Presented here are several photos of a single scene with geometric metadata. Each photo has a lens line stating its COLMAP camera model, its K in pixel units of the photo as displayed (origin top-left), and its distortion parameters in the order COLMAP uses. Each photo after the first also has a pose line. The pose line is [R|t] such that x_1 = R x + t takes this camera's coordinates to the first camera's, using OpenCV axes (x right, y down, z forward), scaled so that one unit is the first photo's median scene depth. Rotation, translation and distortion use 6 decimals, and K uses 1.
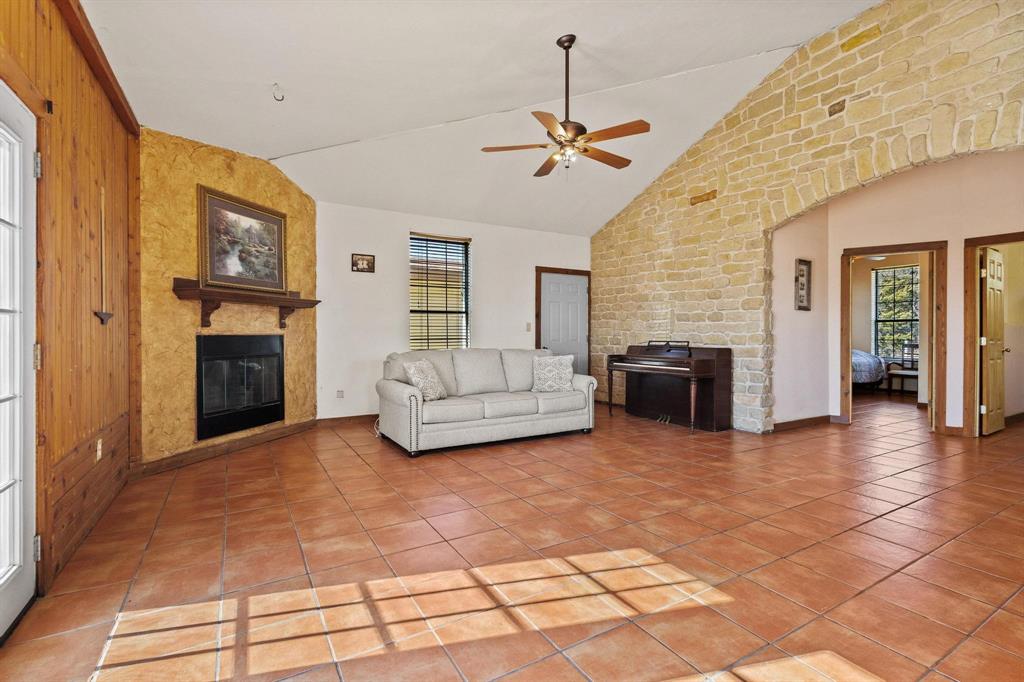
lens RADIAL K [[466.2, 0, 512.7], [0, 466.2, 338.0], [0, 0, 1]] dist [0.006180, 0.000008]
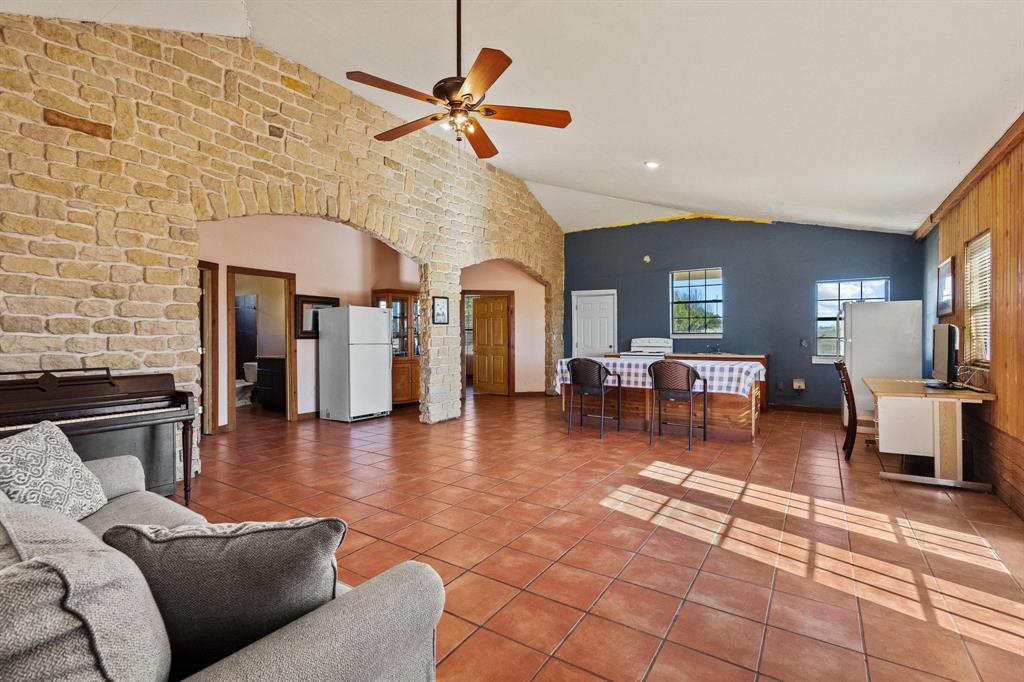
lens RADIAL K [[466.2, 0, 512.6], [0, 466.2, 336.9], [0, 0, 1]] dist [0.006180, 0.000008]
pose [[-0.435760, -0.007290, 0.900033, -0.869248], [0.008605, 0.999888, 0.012265, -0.078168], [-0.900022, 0.013090, -0.435649, 1.799733]]
